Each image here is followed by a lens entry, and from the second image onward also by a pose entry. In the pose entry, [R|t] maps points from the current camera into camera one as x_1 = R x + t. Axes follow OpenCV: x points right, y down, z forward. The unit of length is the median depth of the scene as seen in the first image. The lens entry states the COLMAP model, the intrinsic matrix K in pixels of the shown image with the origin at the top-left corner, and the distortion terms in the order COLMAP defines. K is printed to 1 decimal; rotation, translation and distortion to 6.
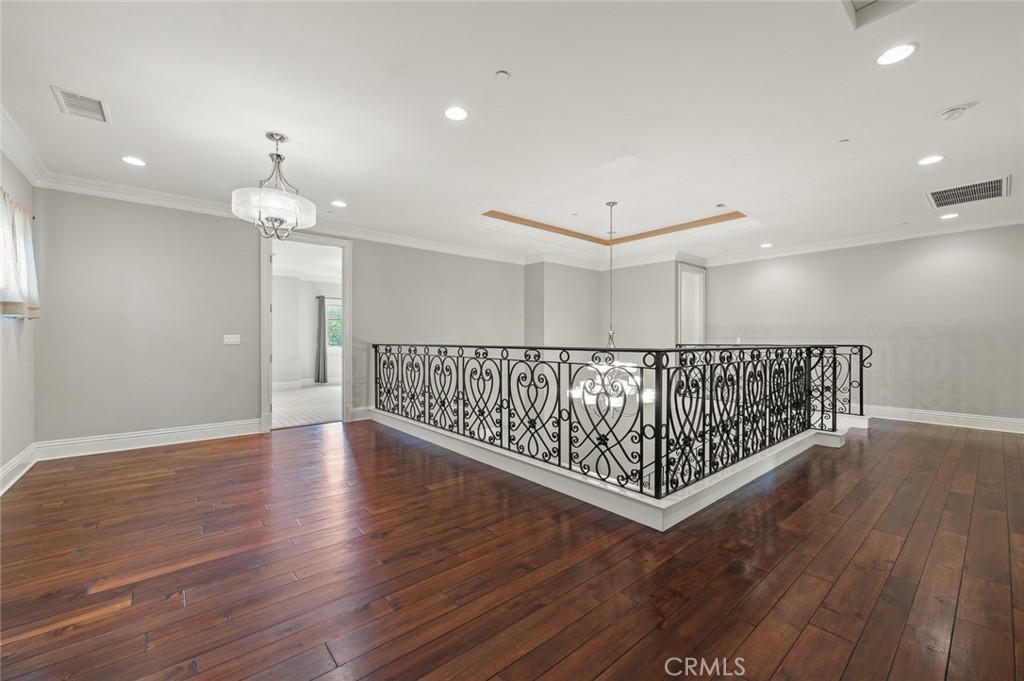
lens RADIAL K [[409.0, 0, 508.7], [0, 409.0, 343.6], [0, 0, 1]] dist [0.011258, -0.000070]
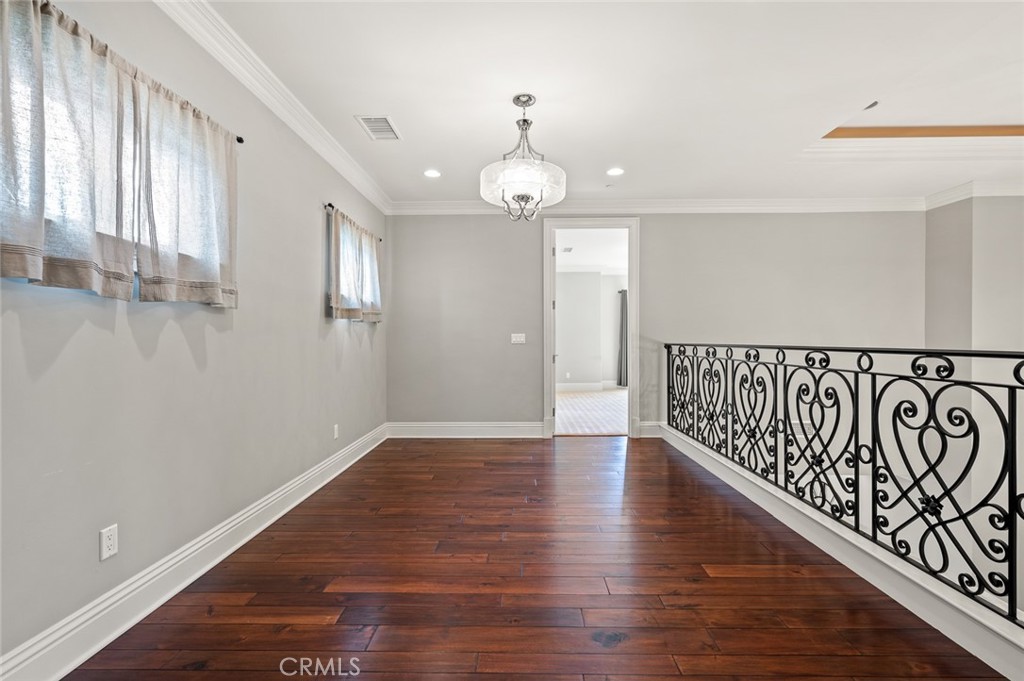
lens RADIAL K [[462.8, 0, 504.8], [0, 462.8, 345.1], [0, 0, 1]] dist [-0.000918, 0.000694]
pose [[0.760994, 0.004358, -0.648744, 0.024512], [-0.001396, 0.999986, 0.005080, -0.000430], [0.648757, -0.002960, 0.760989, 0.215747]]
